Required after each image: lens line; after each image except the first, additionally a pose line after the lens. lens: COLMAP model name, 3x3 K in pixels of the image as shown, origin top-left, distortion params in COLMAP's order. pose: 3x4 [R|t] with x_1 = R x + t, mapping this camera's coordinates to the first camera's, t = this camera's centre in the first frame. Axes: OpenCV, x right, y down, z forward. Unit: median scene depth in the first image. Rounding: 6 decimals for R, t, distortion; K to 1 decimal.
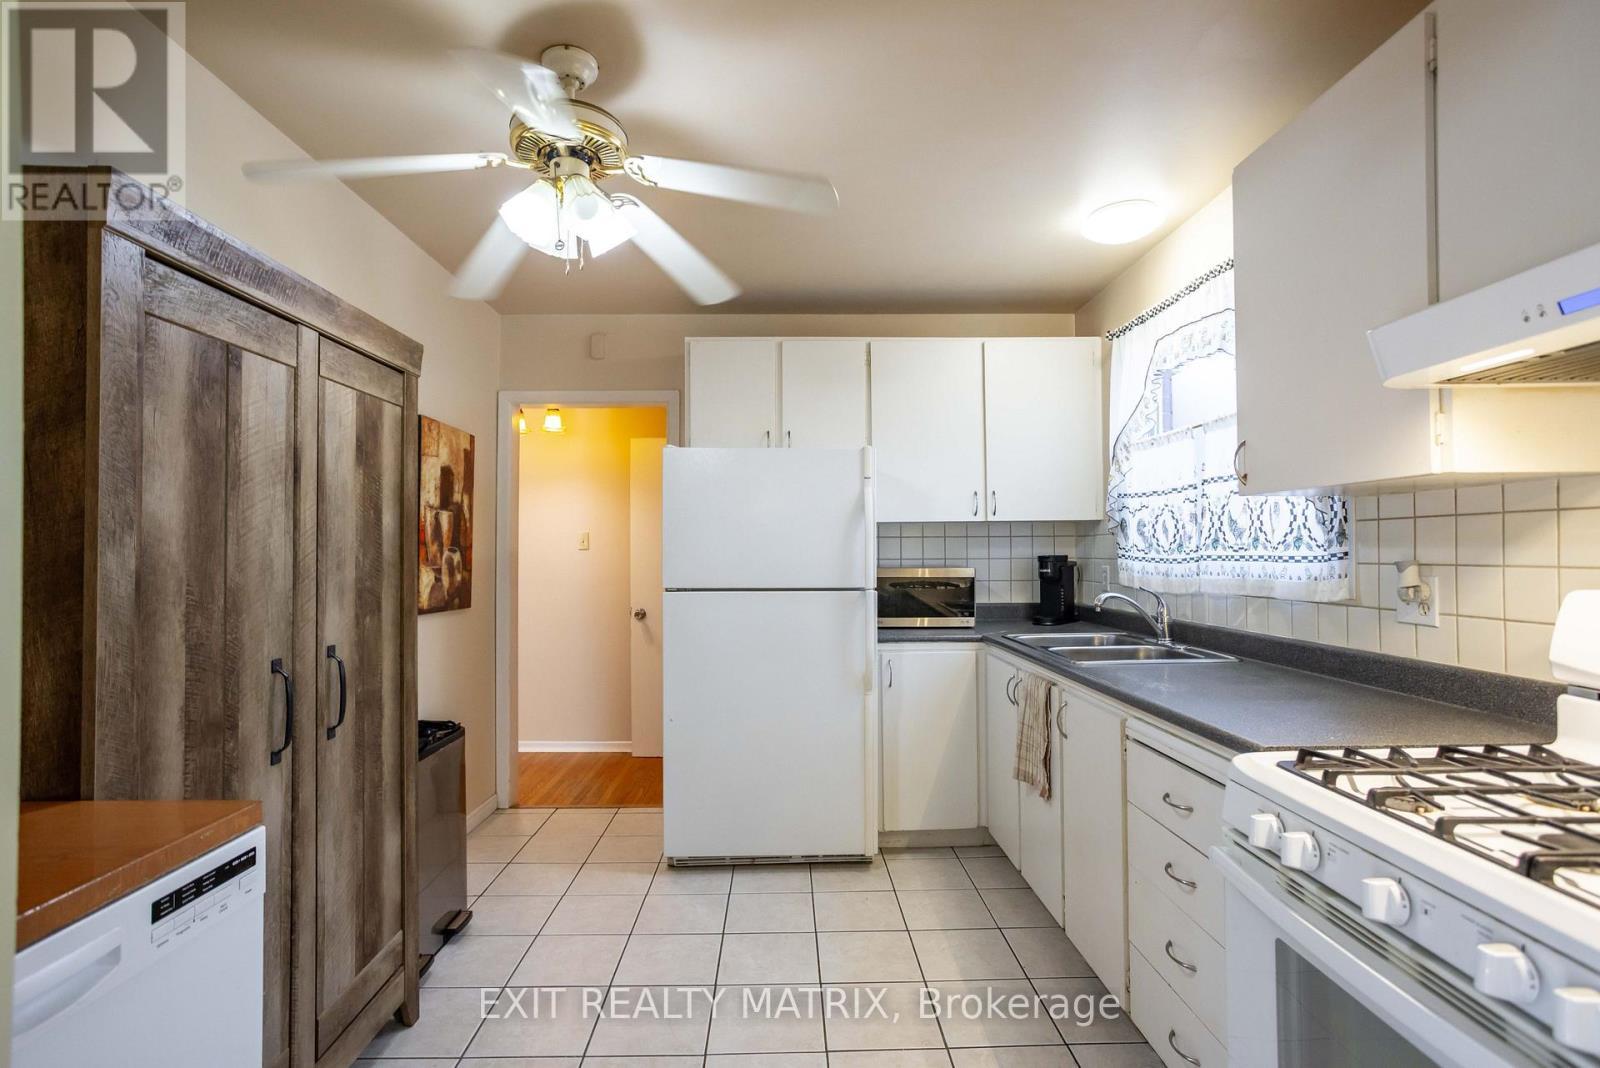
lens RADIAL K [[779.3, 0, 800.0], [0, 779.3, 534.0], [0, 0, 1]] dist [-0.038010, 0.031798]
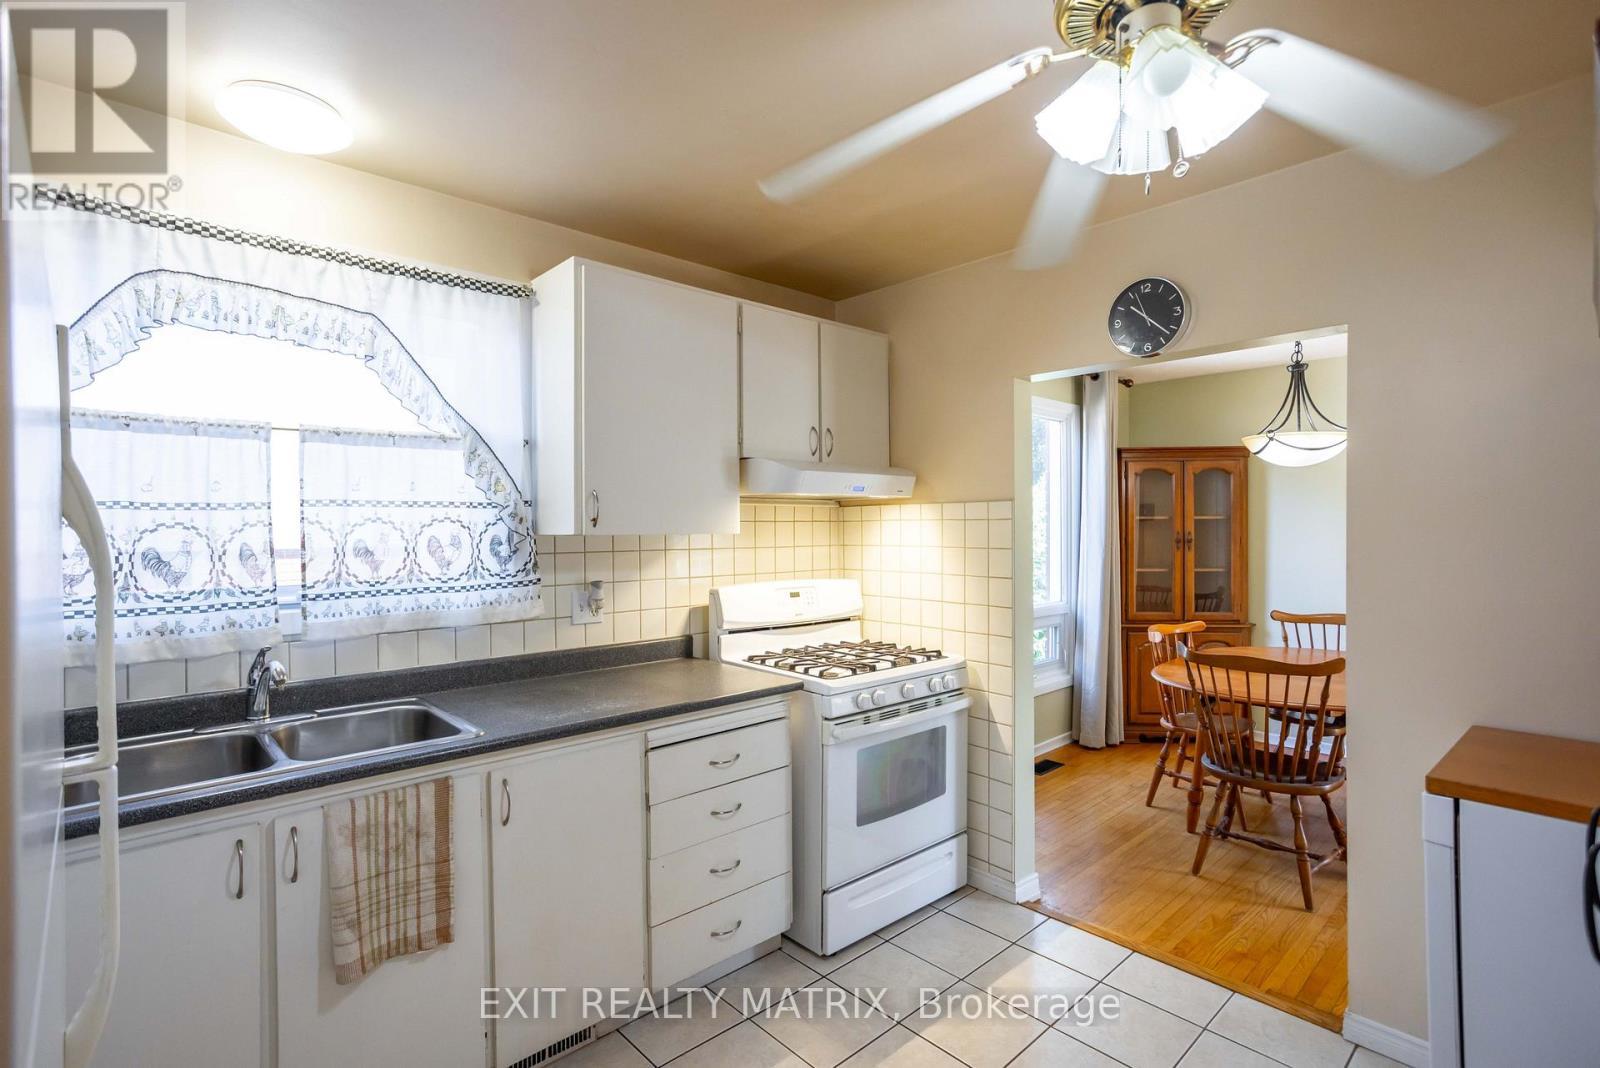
lens RADIAL K [[765.8, 0, 786.6], [0, 765.8, 532.7], [0, 0, 1]] dist [-0.056878, 0.050389]
pose [[-0.653930, 0.001398, 0.756554, -0.392956], [-0.009085, 0.999912, -0.009701, -0.033294], [-0.756501, -0.013217, -0.653859, 1.132133]]
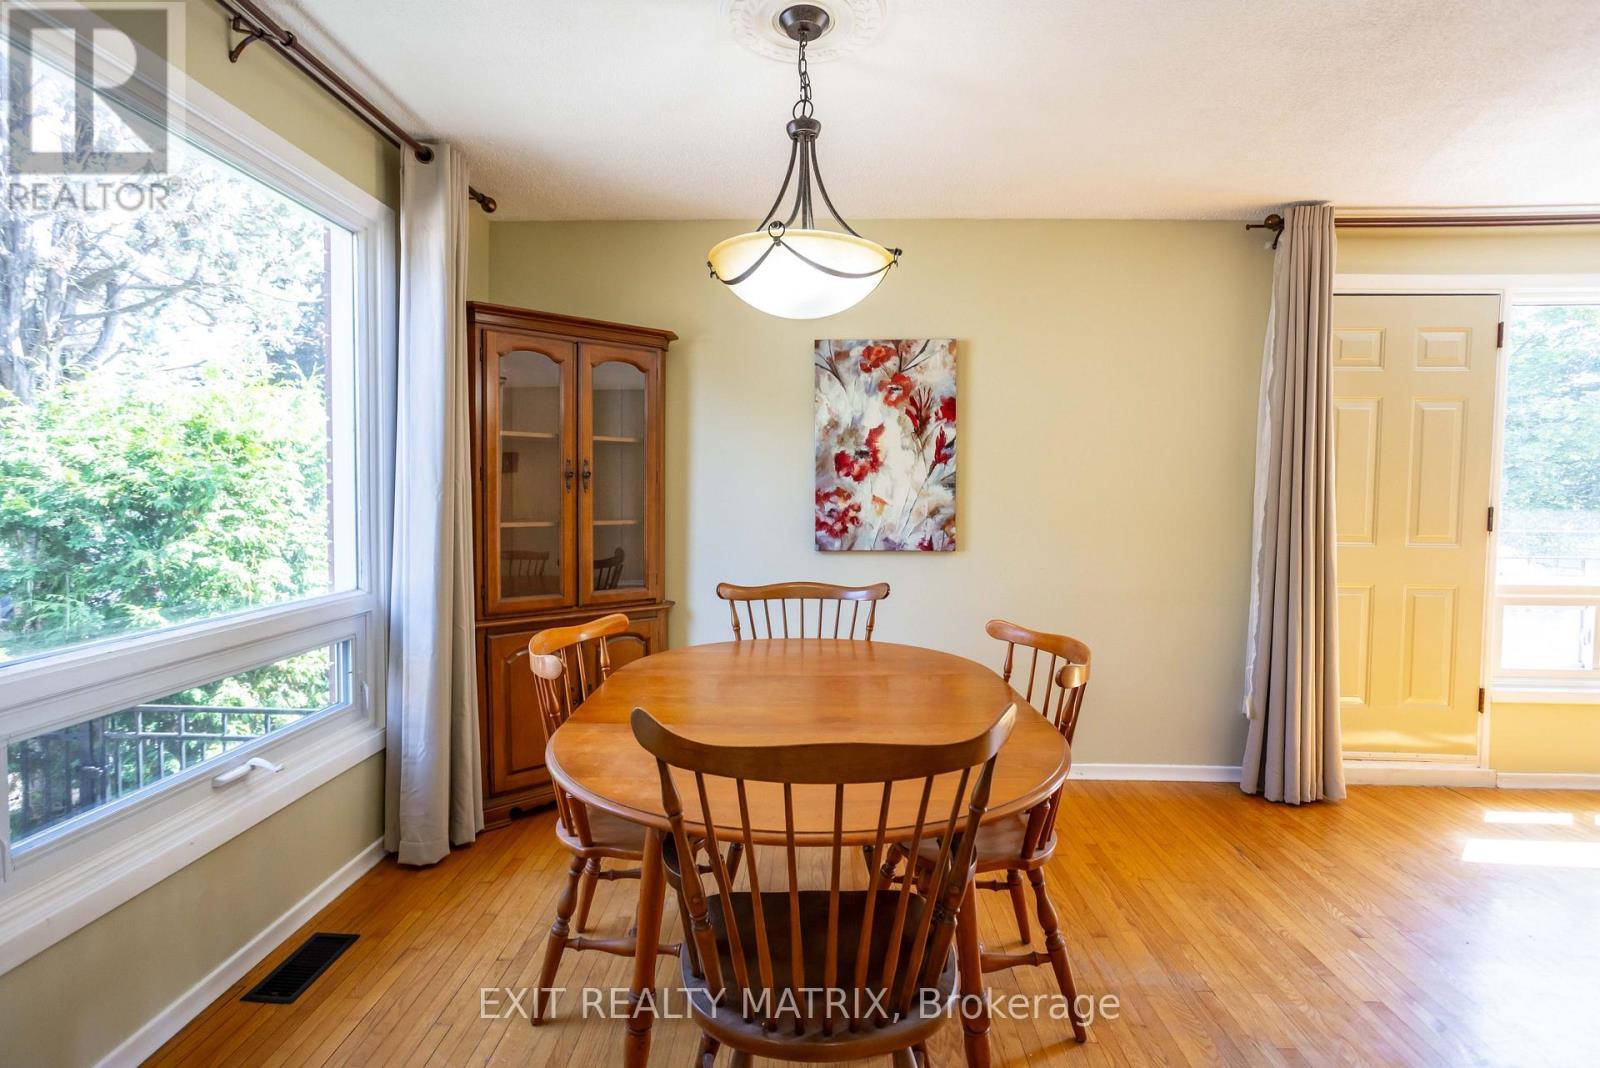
lens RADIAL K [[766.9, 0, 793.7], [0, 766.9, 521.6], [0, 0, 1]] dist [-0.021781, 0.000111]
pose [[-0.998461, -0.006545, 0.055066, -0.011956], [-0.005676, 0.999857, 0.015919, 0.008971], [-0.055162, 0.015582, -0.998356, 0.305659]]
